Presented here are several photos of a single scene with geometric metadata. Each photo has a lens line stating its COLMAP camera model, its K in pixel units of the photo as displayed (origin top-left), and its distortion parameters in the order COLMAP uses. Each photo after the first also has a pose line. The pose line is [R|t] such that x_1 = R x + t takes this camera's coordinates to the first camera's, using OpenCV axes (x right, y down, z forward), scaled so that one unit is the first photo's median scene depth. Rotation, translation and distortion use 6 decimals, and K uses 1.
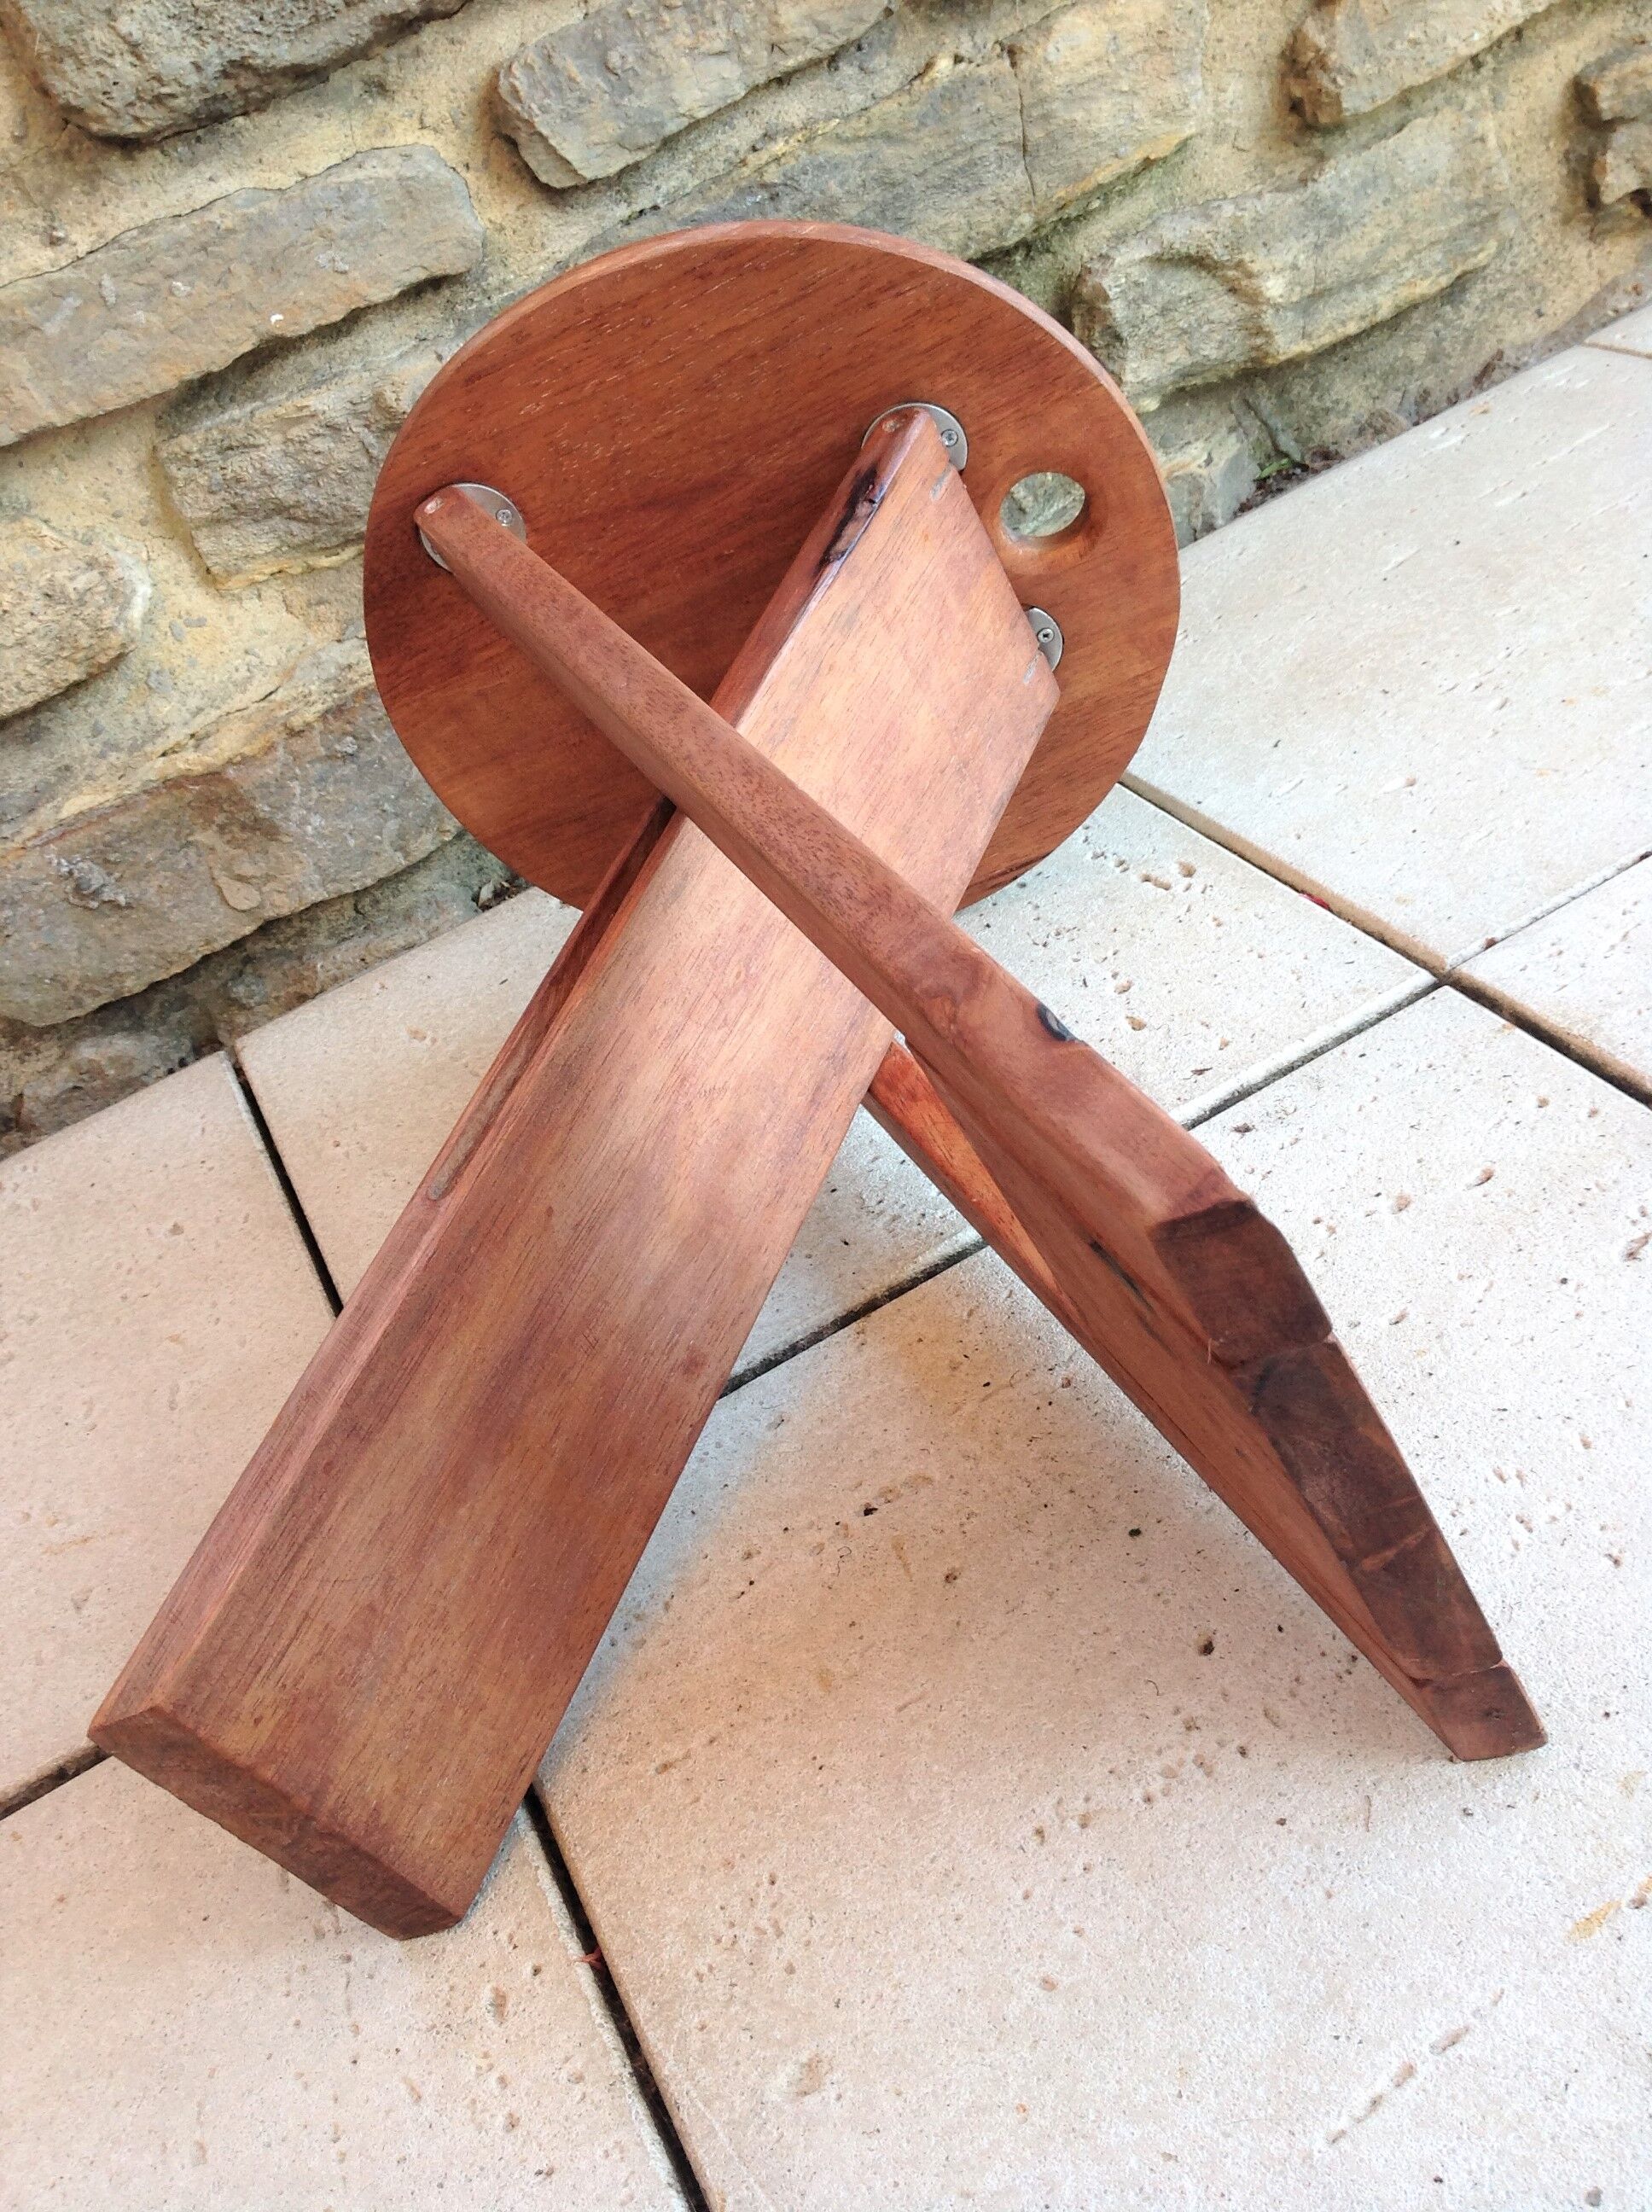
lens RADIAL K [[2203.3, 0, 865.9], [0, 2203.3, 1145.6], [0, 0, 1]] dist [0.137979, -0.382099]
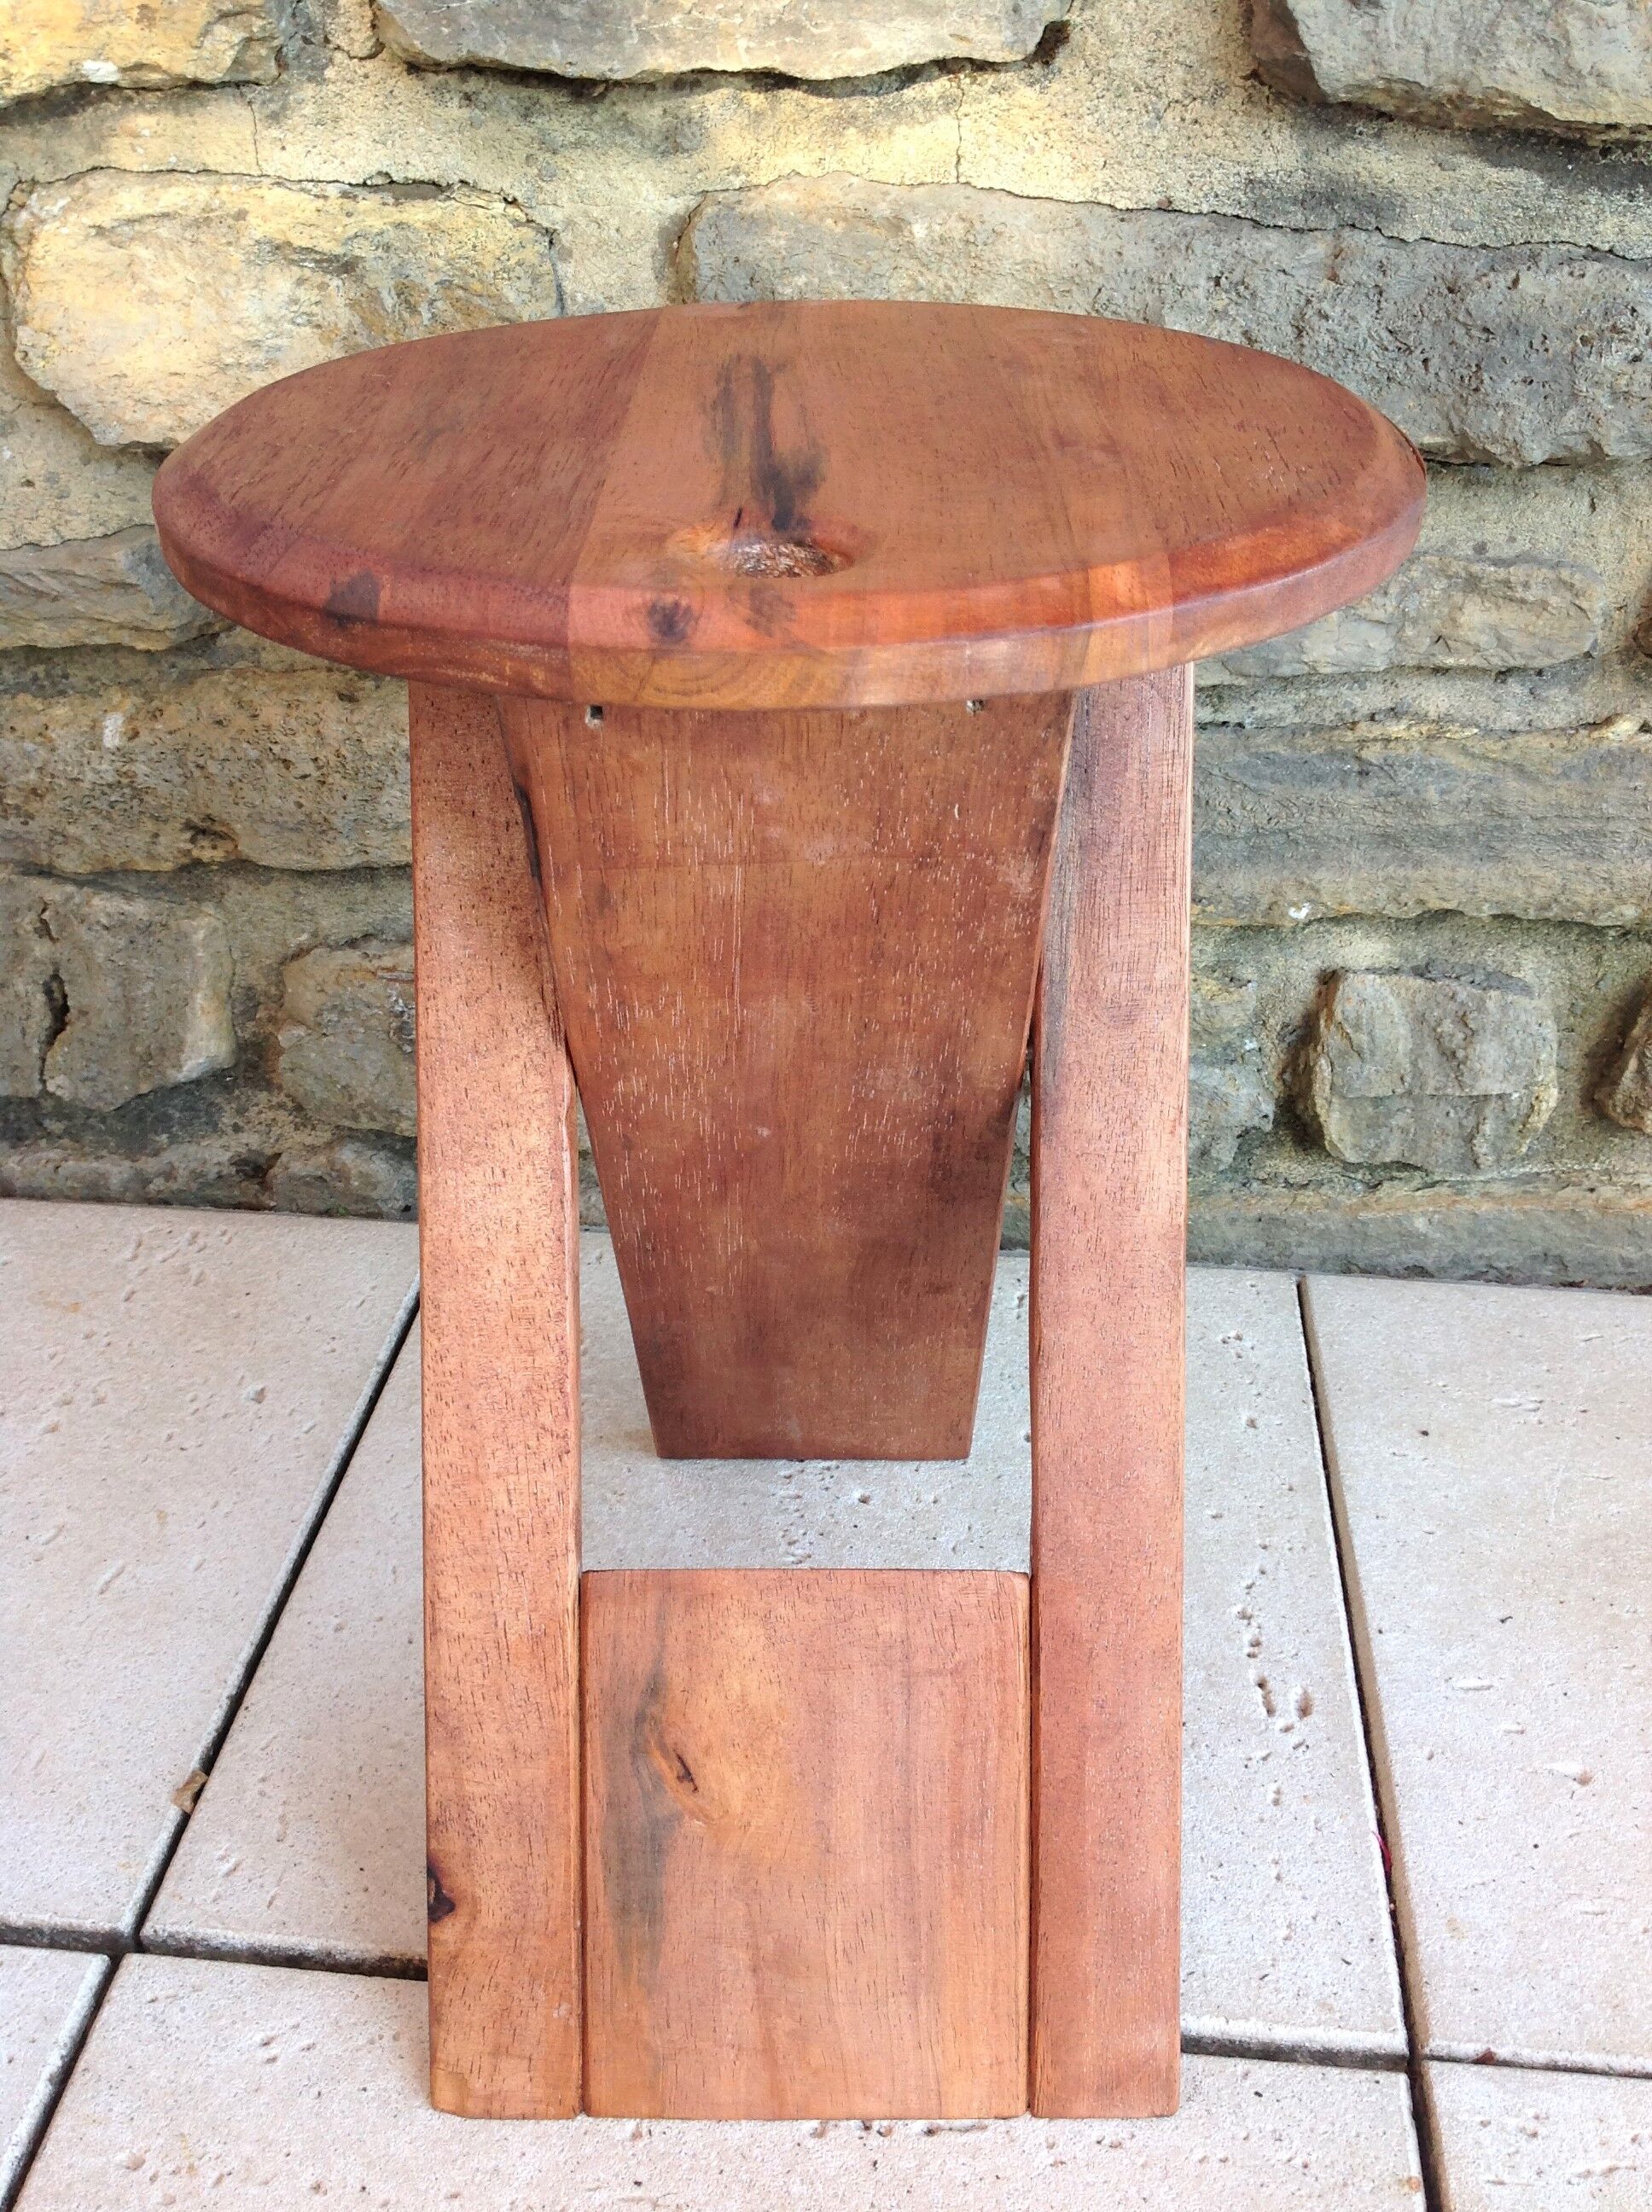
lens RADIAL K [[2164.9, 0, 818.2], [0, 2164.9, 1109.8], [0, 0, 1]] dist [0.142265, -0.350734]
pose [[0.810747, 0.520716, -0.267479, 0.089900], [-0.523589, 0.849373, 0.066487, -0.252911], [0.261811, 0.086145, 0.961267, 0.092516]]
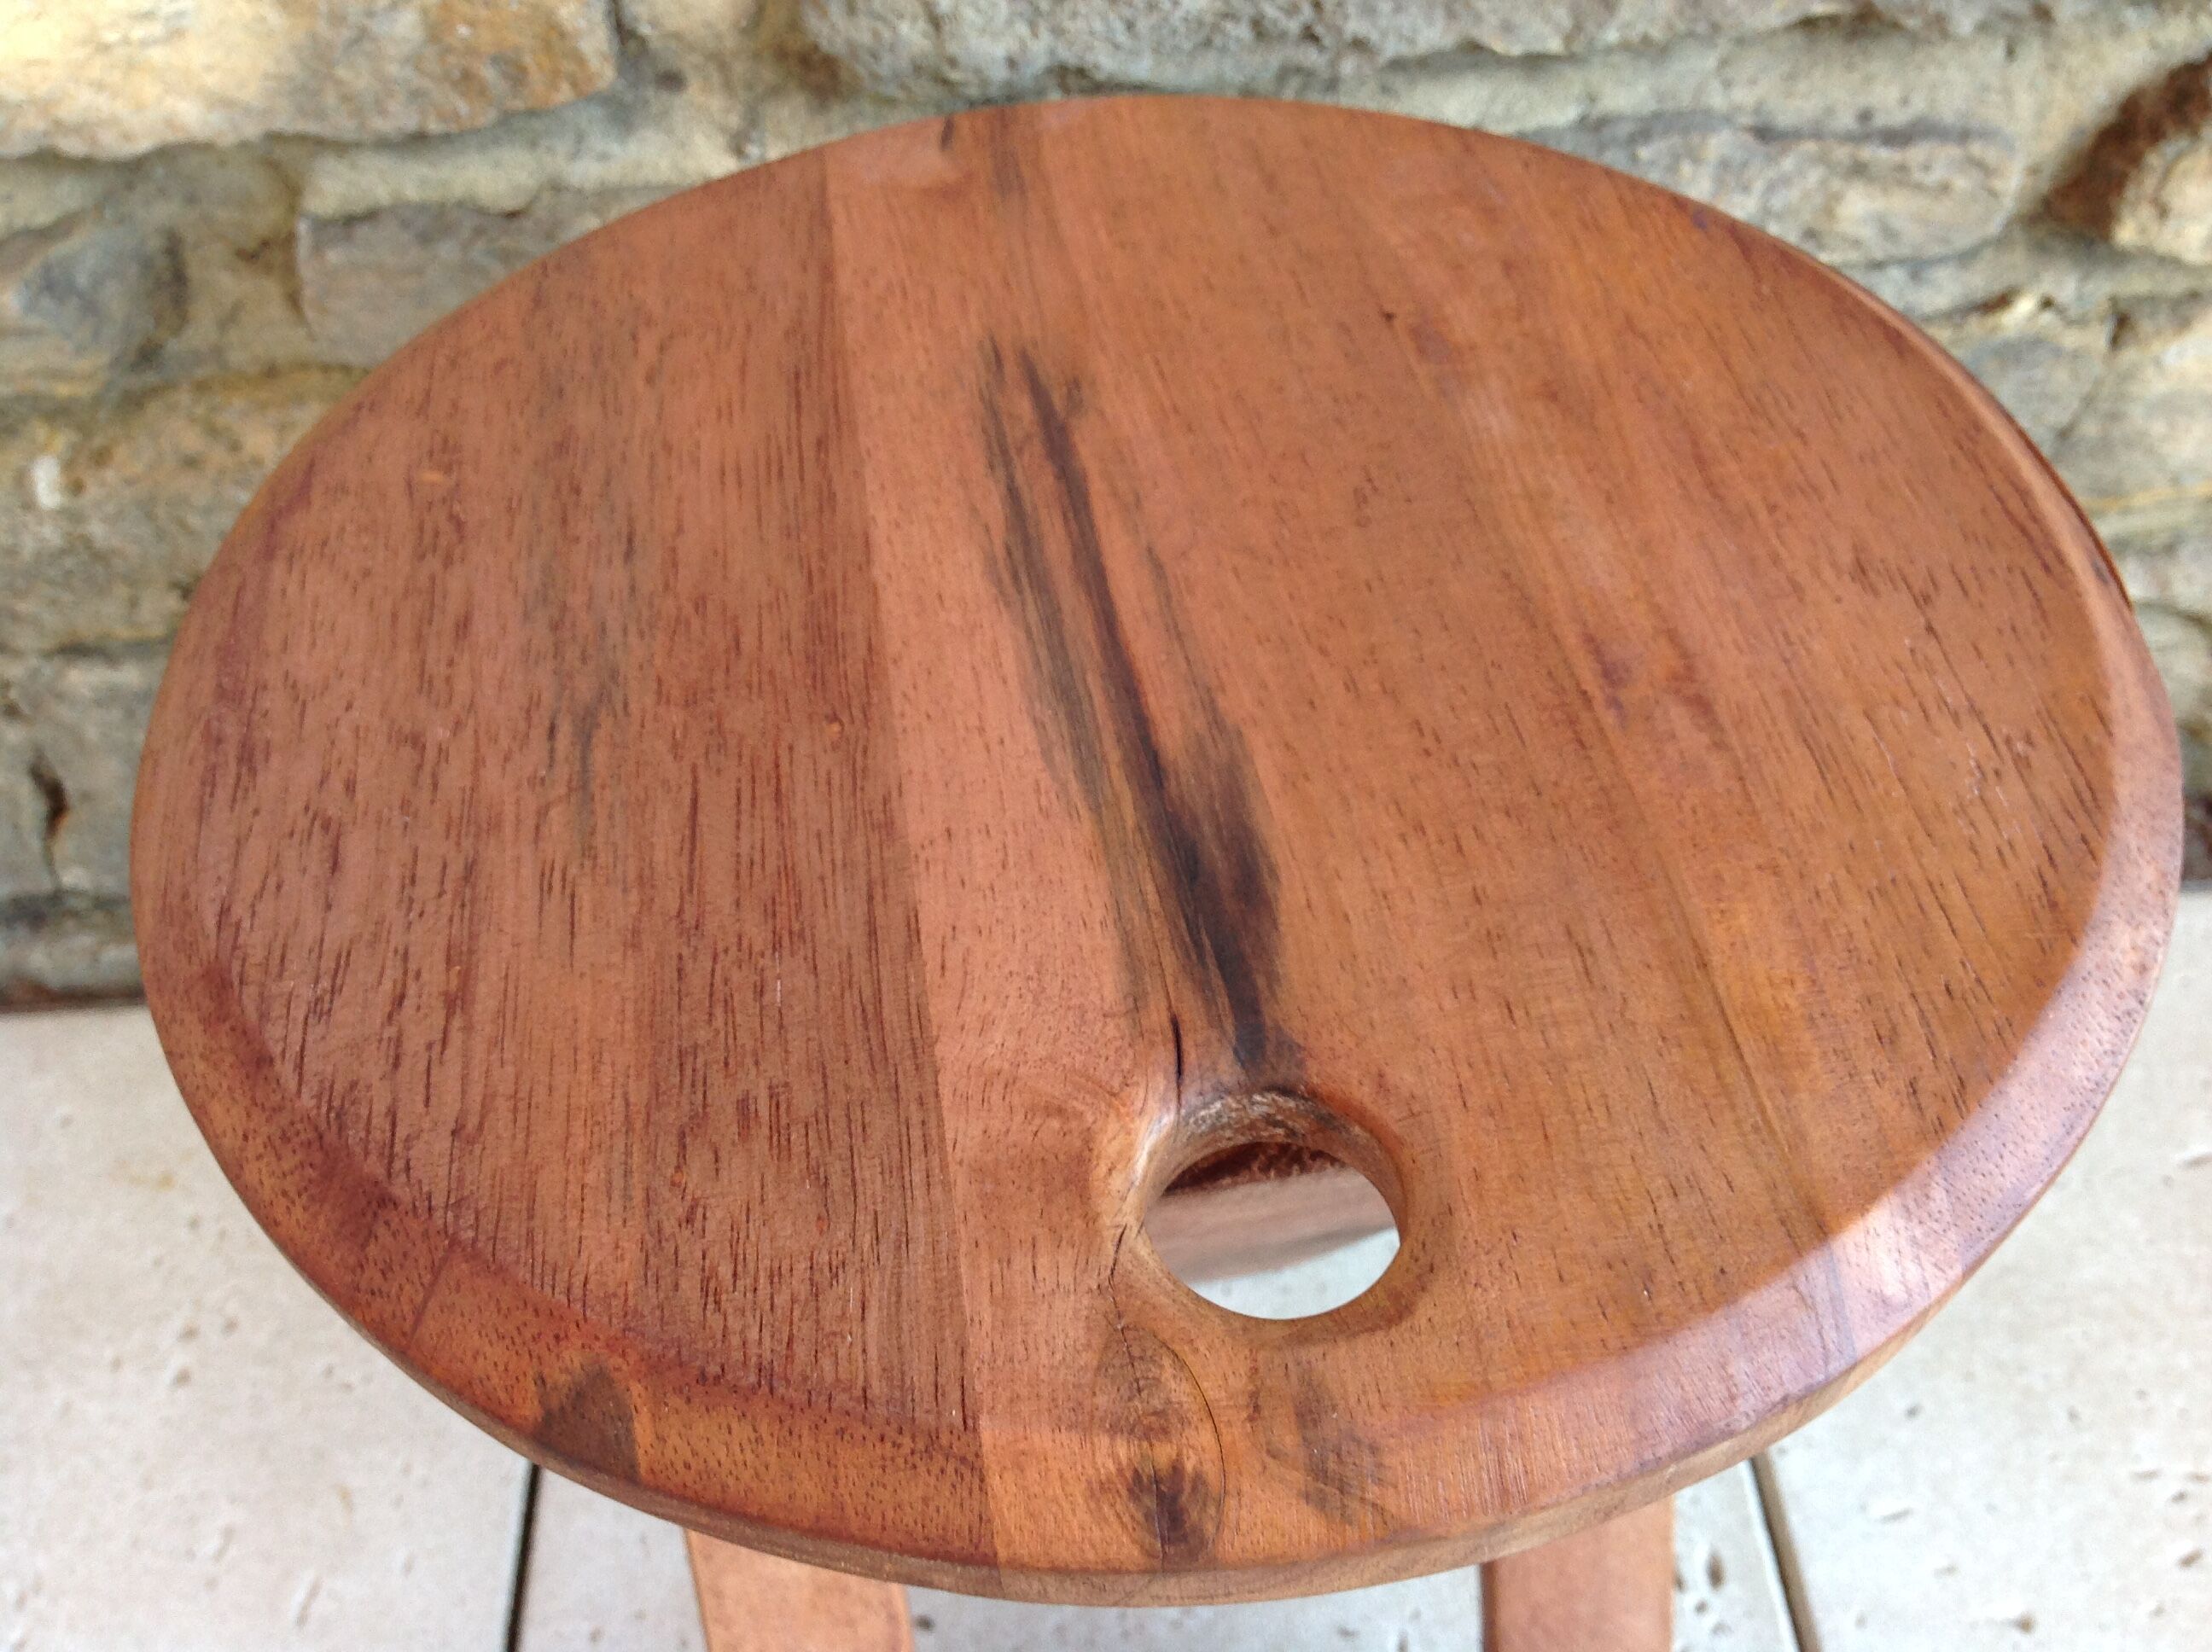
lens RADIAL K [[2180.0, 0, 1100.8], [0, 2180.0, 849.5], [0, 0, 1]] dist [0.115329, -0.303121]
pose [[0.884616, 0.465402, -0.029270, -0.125072], [-0.440454, 0.854513, 0.275331, -0.413695], [0.153151, -0.230670, 0.960904, 0.259233]]
